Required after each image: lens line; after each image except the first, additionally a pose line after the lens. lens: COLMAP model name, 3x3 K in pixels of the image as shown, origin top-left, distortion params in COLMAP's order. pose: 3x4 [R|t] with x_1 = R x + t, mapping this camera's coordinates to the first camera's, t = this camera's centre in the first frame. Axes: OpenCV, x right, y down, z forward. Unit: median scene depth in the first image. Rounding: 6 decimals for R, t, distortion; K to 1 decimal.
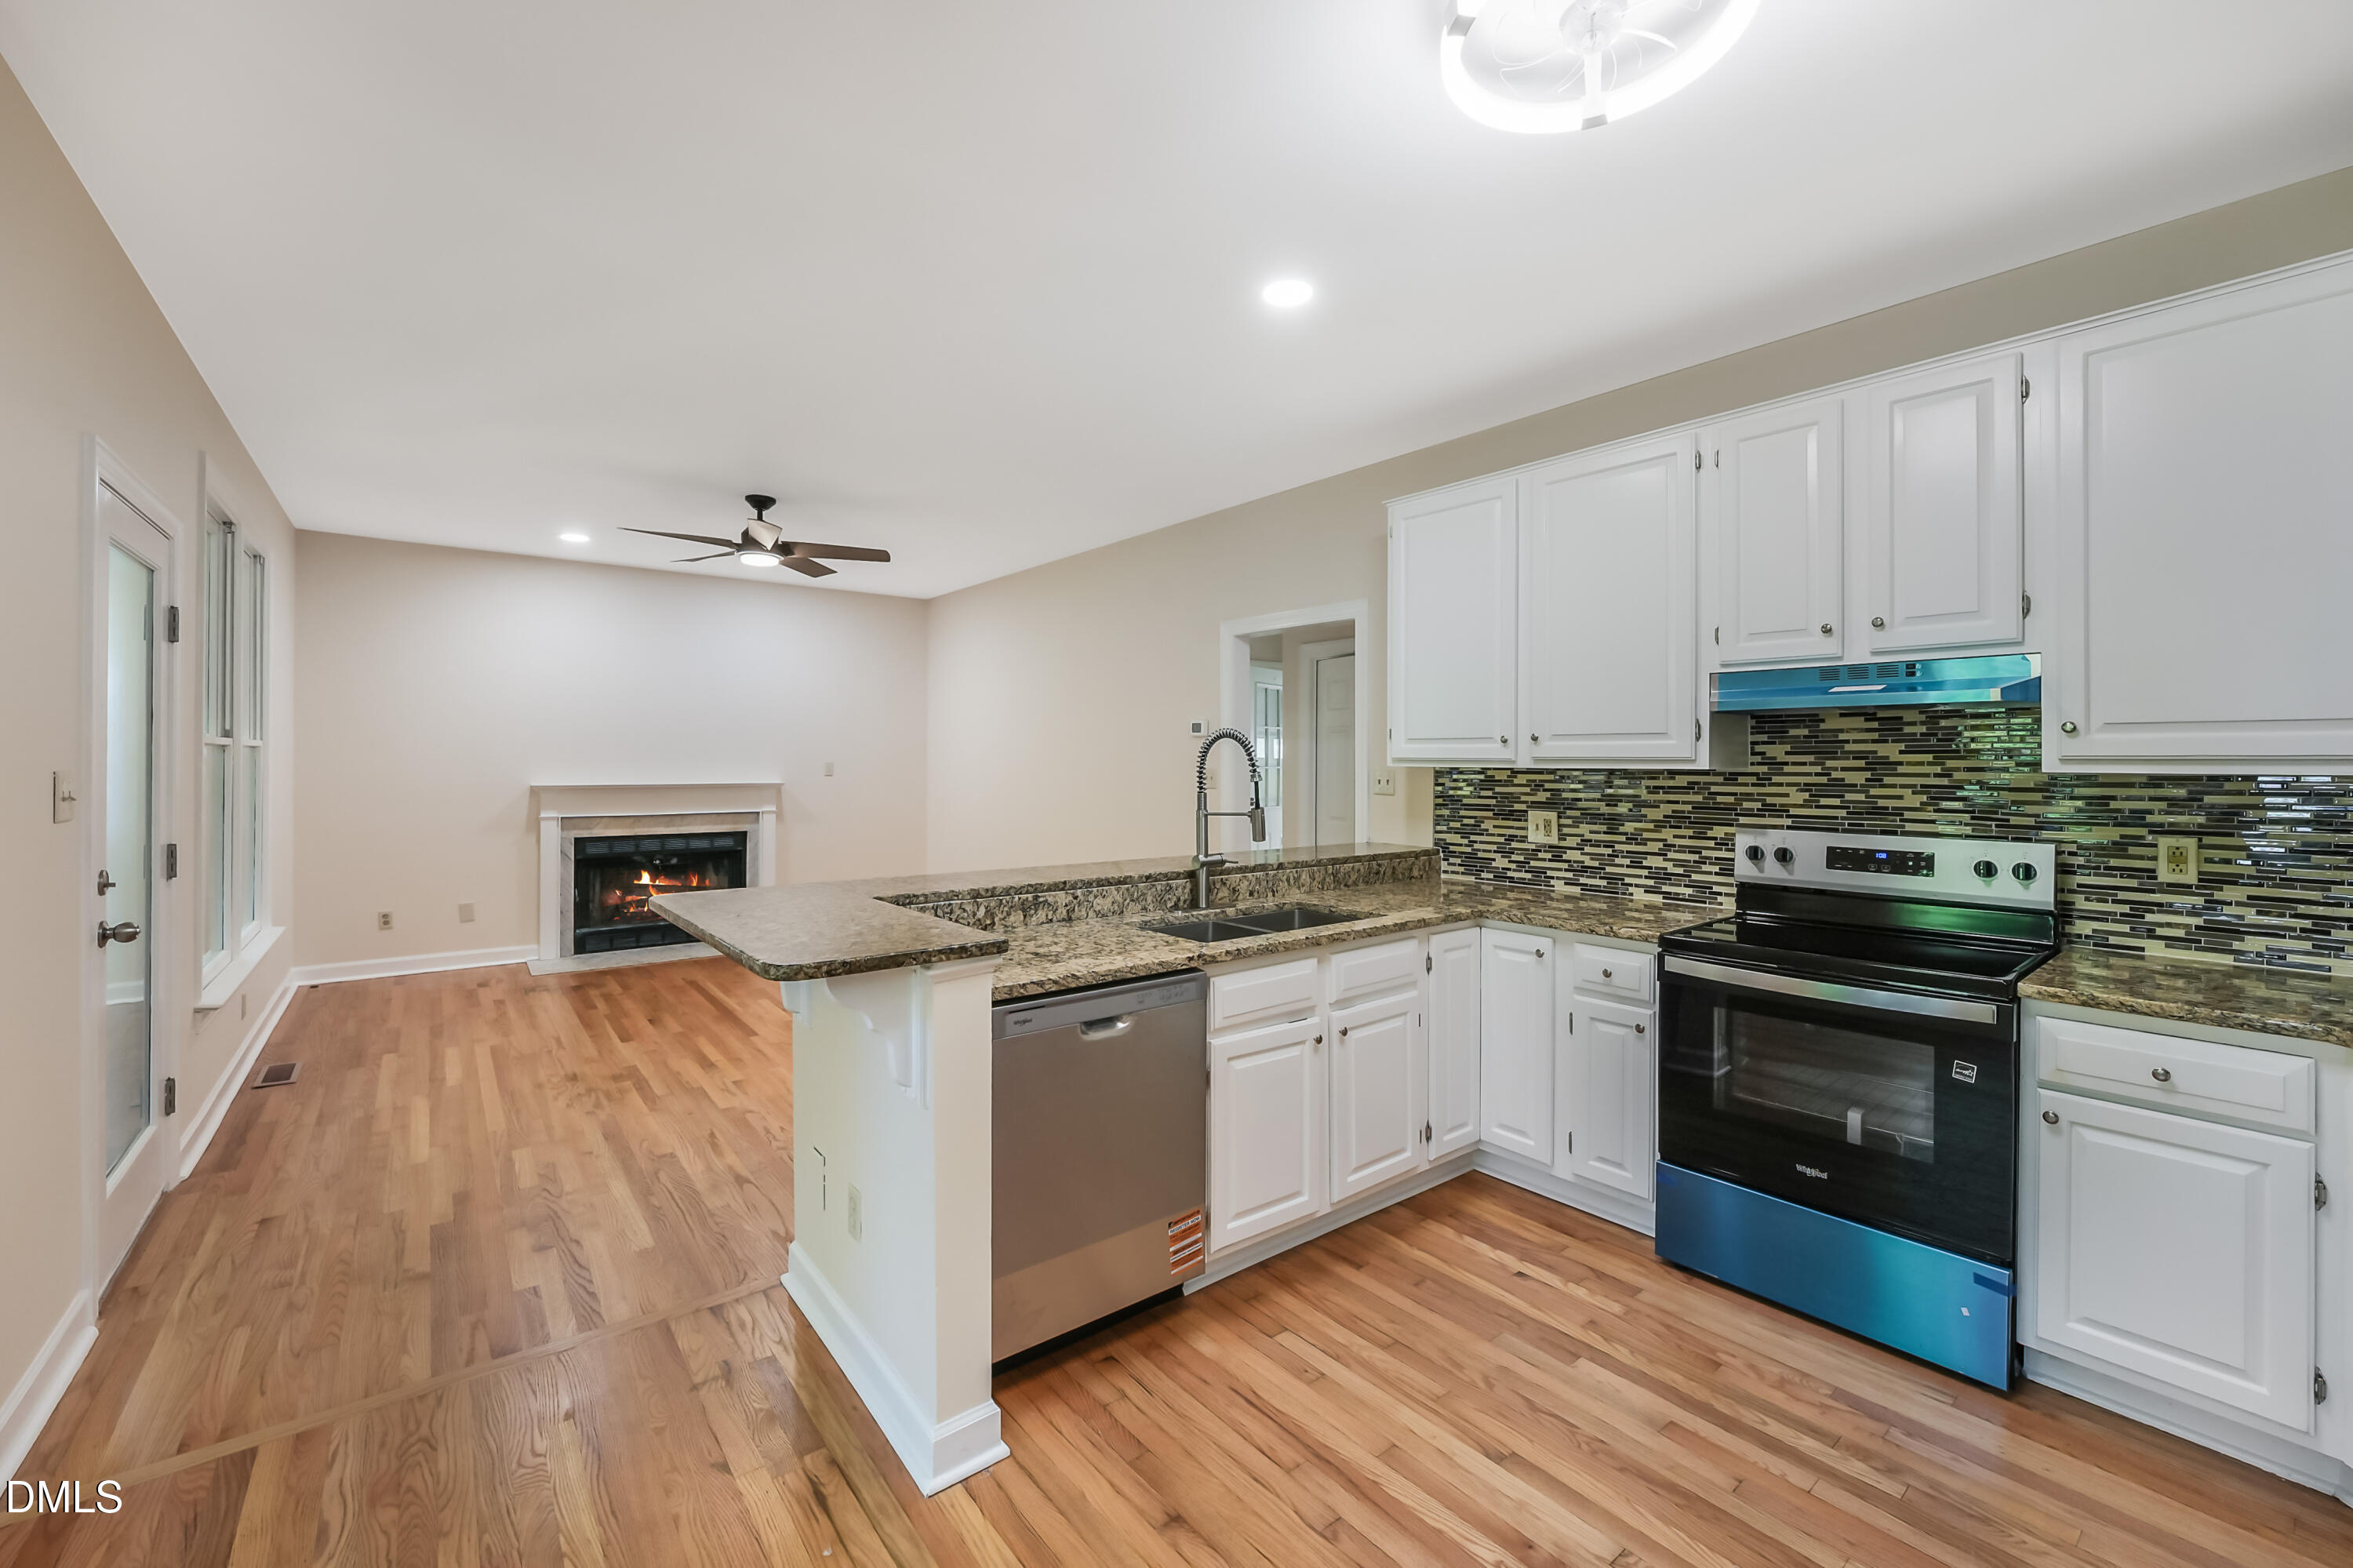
lens RADIAL K [[959.8, 0, 1168.9], [0, 959.8, 755.9], [0, 0, 1]] dist [-0.014420, 0.003402]
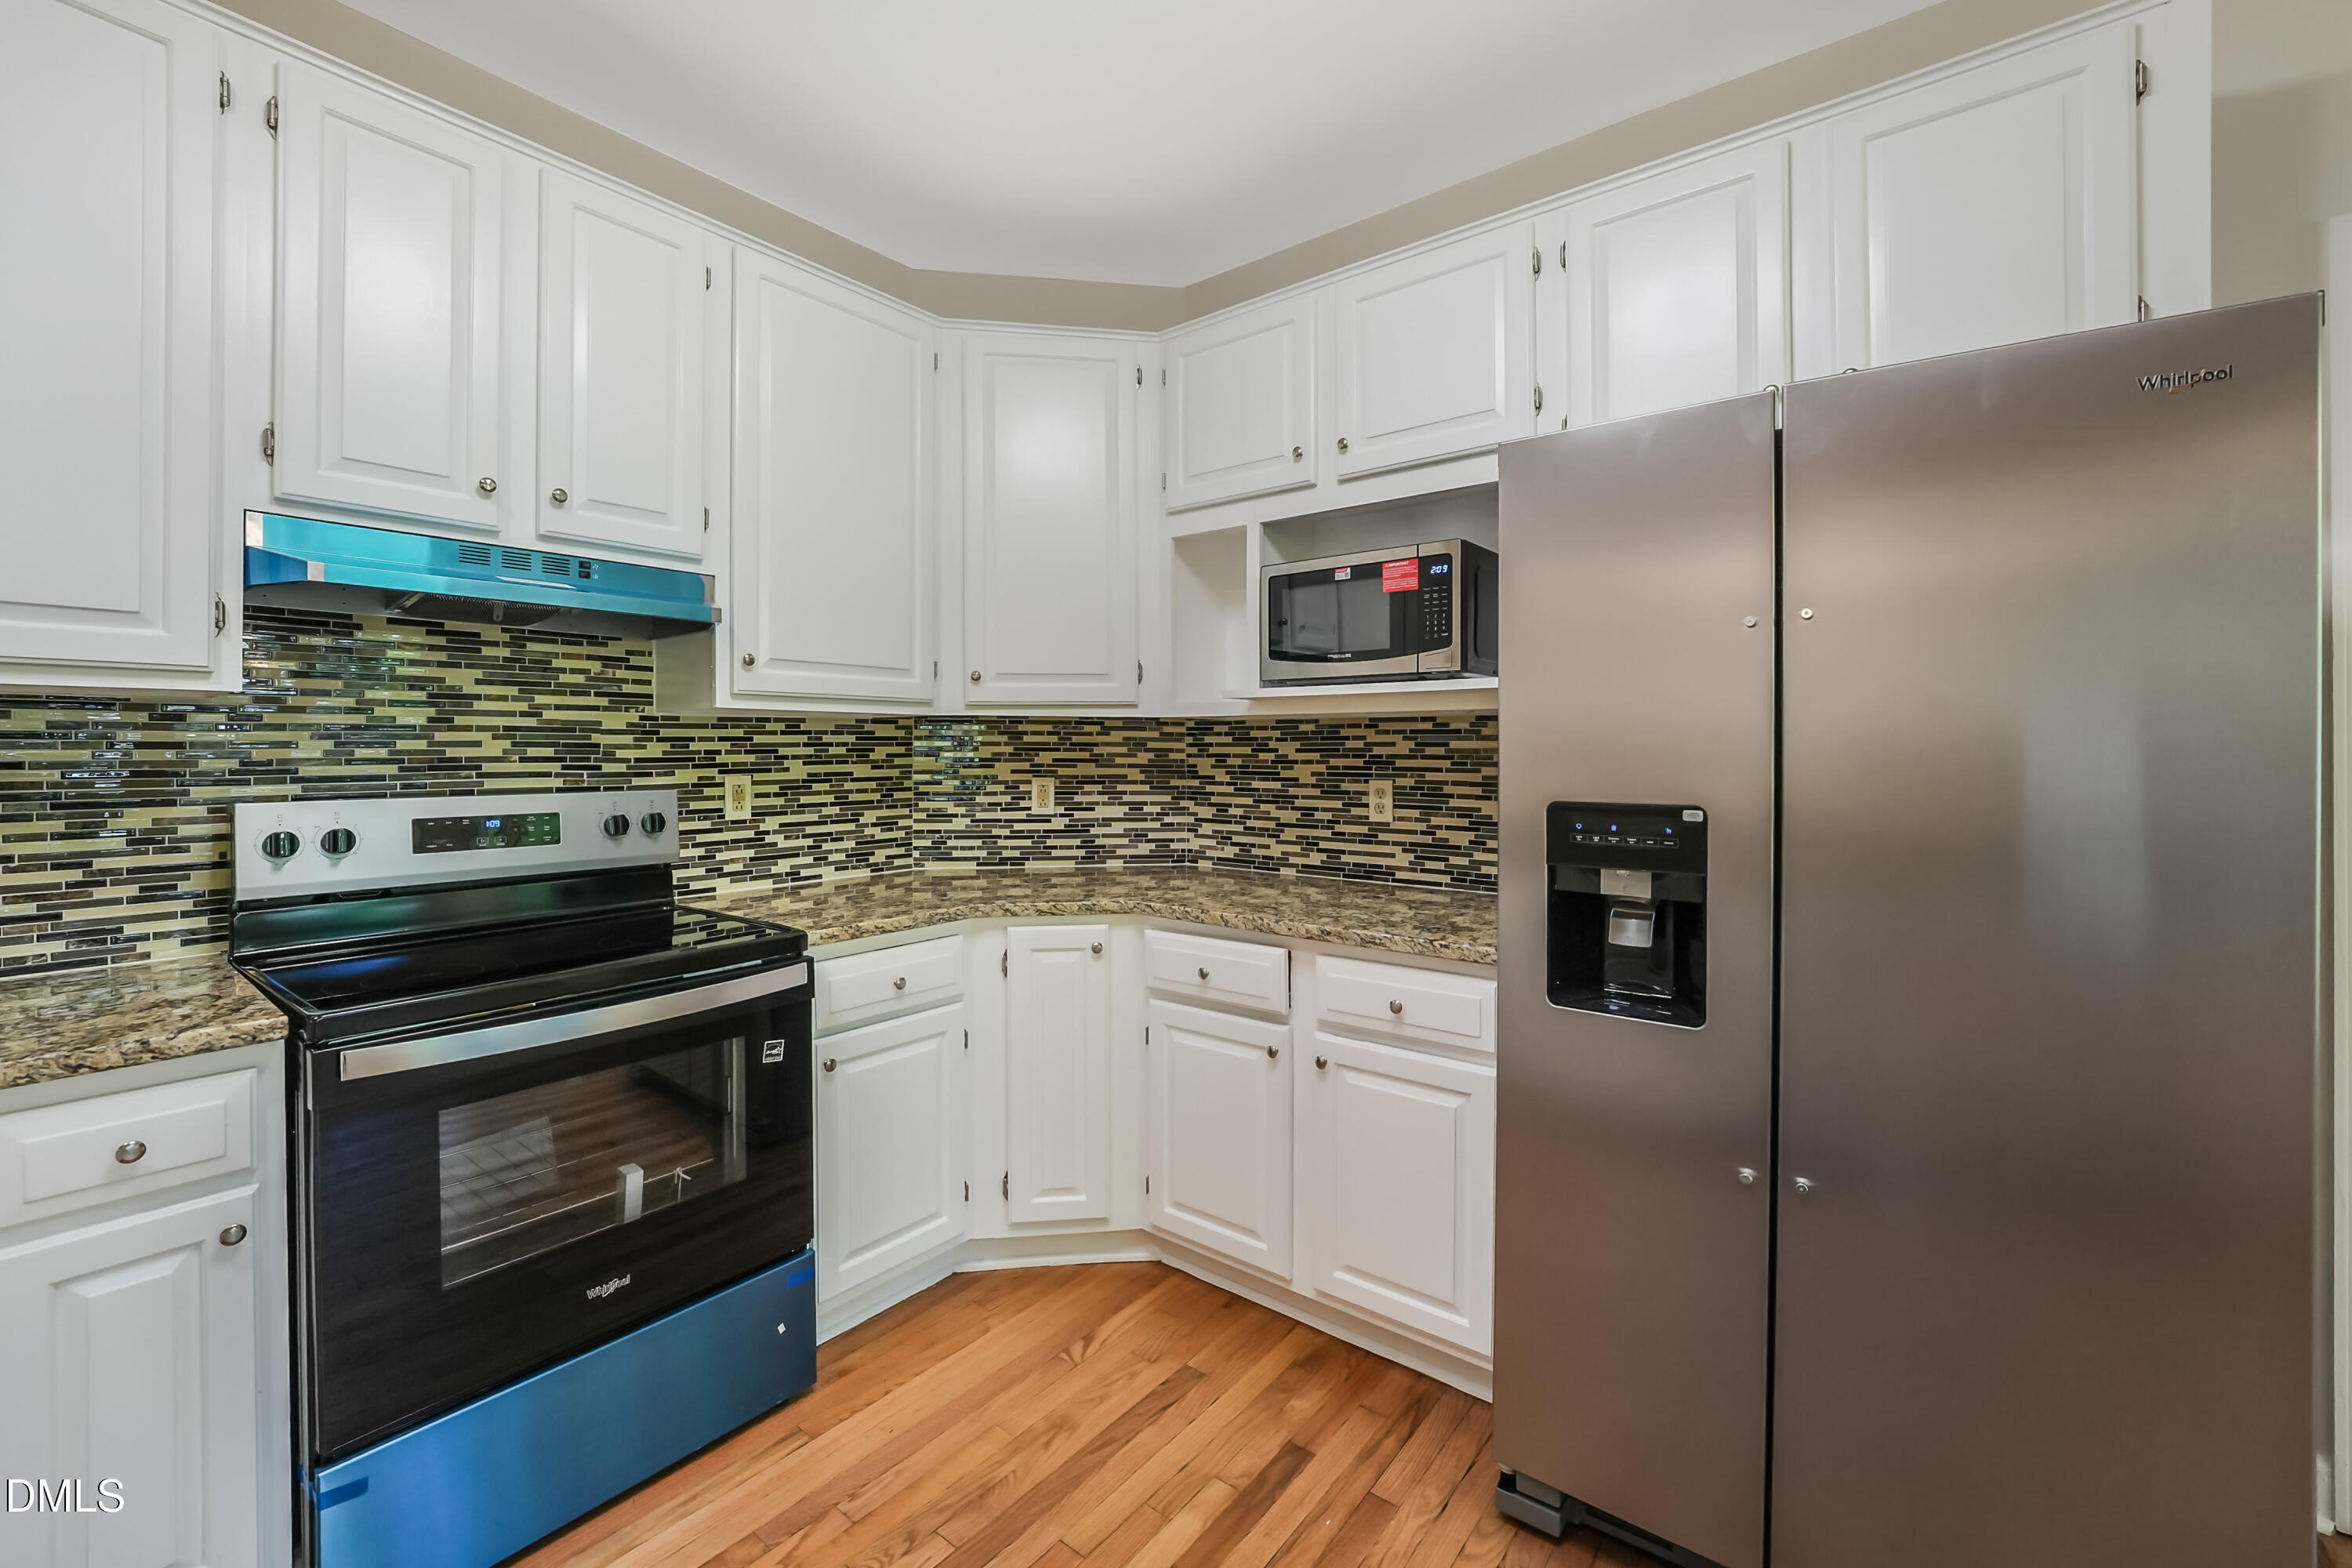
lens RADIAL K [[959.4, 0, 1165.2], [0, 959.4, 749.0], [0, 0, 1]] dist [-0.014420, 0.003402]
pose [[-0.227029, 0.000406, 0.973888, -0.060207], [-0.001023, 0.999999, -0.000655, 0.047871], [-0.973887, -0.001145, -0.227028, 0.660646]]
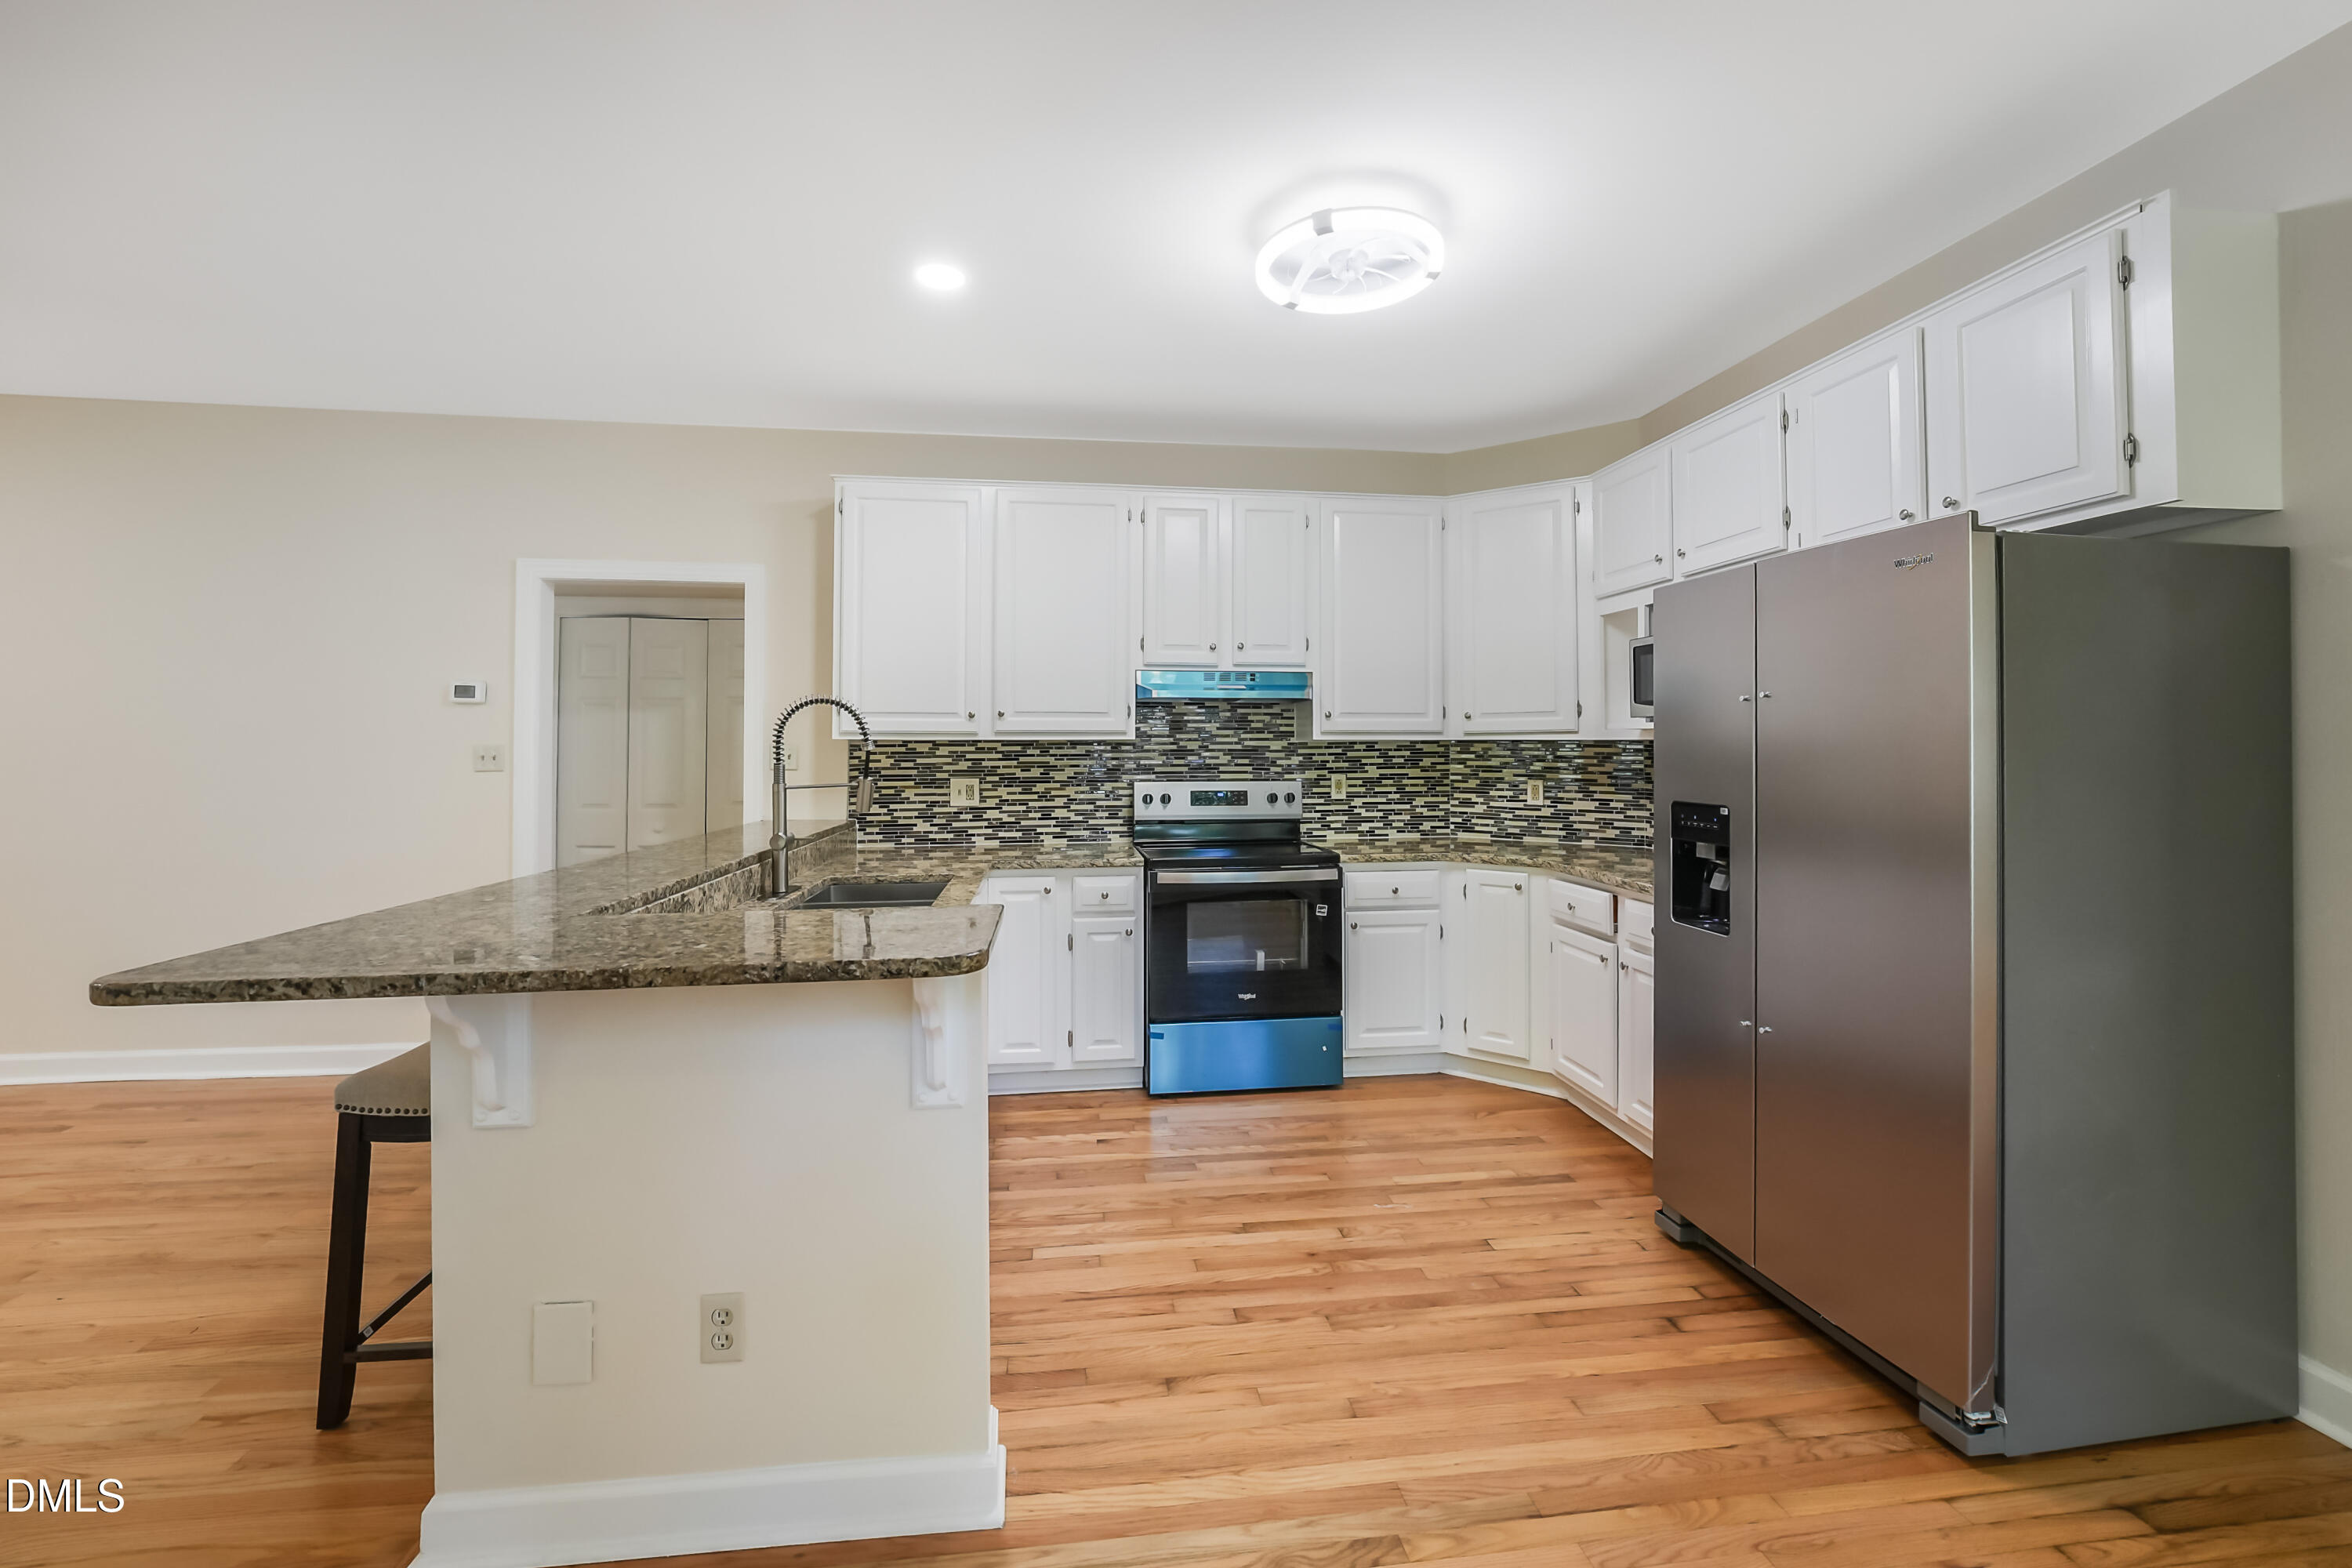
lens RADIAL K [[959.4, 0, 1174.8], [0, 959.4, 727.6], [0, 0, 1]] dist [-0.014420, 0.003402]
pose [[0.512214, 0.016340, 0.858702, -0.628472], [-0.001075, 0.999830, -0.018385, 0.023638], [-0.858857, 0.008494, 0.512145, 0.255585]]
